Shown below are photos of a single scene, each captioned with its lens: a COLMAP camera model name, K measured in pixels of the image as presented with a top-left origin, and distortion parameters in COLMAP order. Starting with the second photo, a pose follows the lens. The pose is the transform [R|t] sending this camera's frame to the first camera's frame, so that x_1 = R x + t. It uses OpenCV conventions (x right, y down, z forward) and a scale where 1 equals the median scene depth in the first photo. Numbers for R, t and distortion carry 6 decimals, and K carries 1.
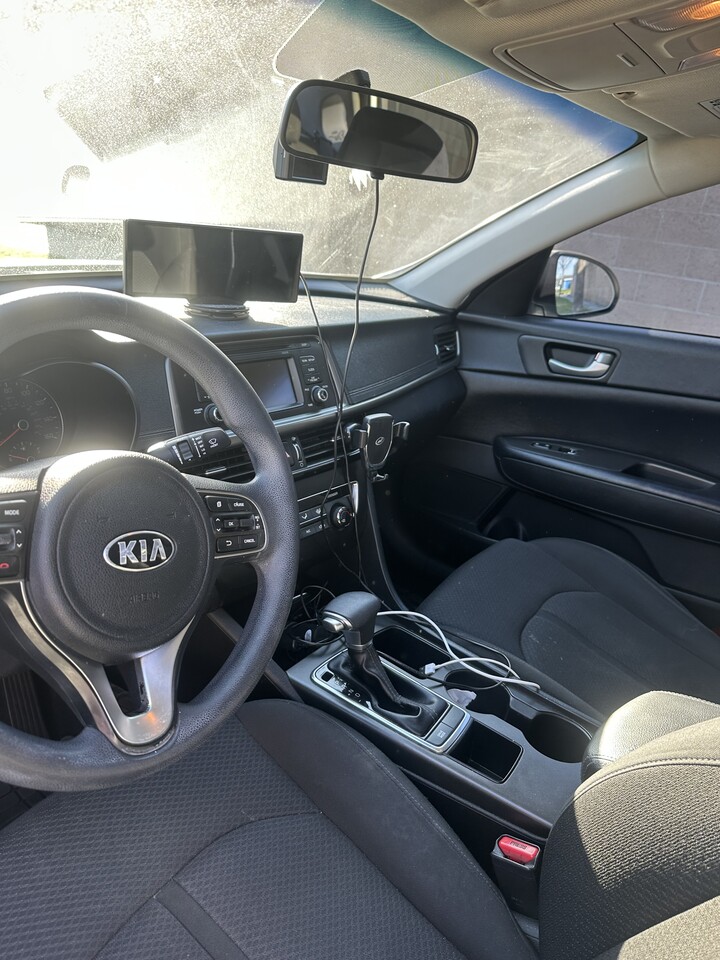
lens RADIAL K [[657.2, 0, 360.8], [0, 657.2, 479.2], [0, 0, 1]] dist [0.011760, -0.019320]
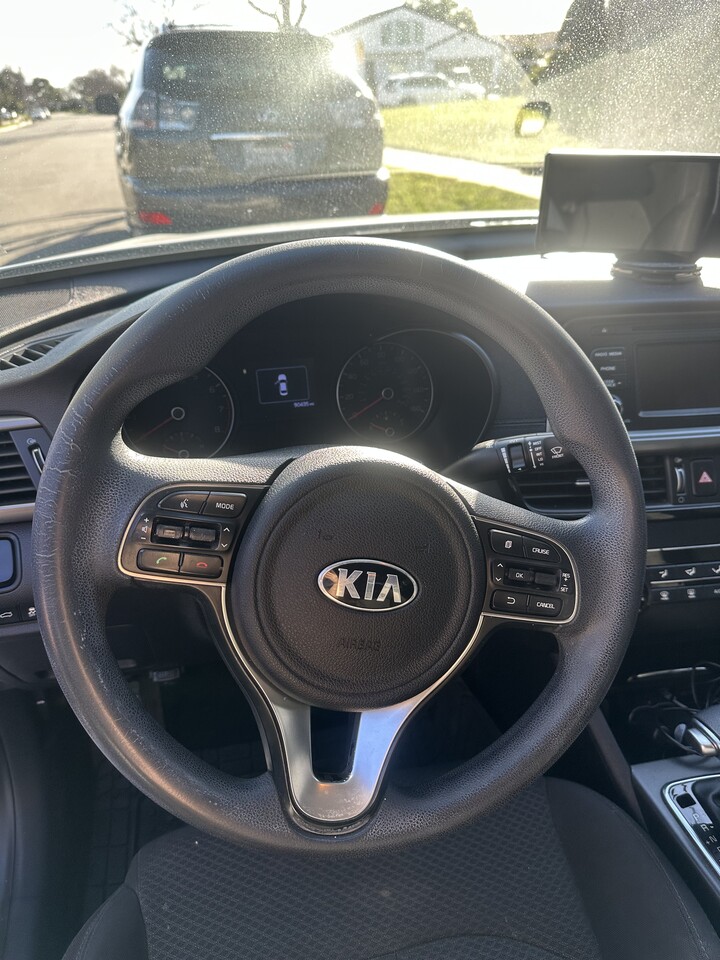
lens RADIAL K [[657.2, 0, 358.7], [0, 657.2, 480.4], [0, 0, 1]] dist [0.011760, -0.019320]
pose [[0.737109, 0.206773, -0.643363, 0.105359], [-0.172317, 0.978078, 0.116922, -0.082458], [0.653435, 0.024678, 0.756580, 0.340574]]
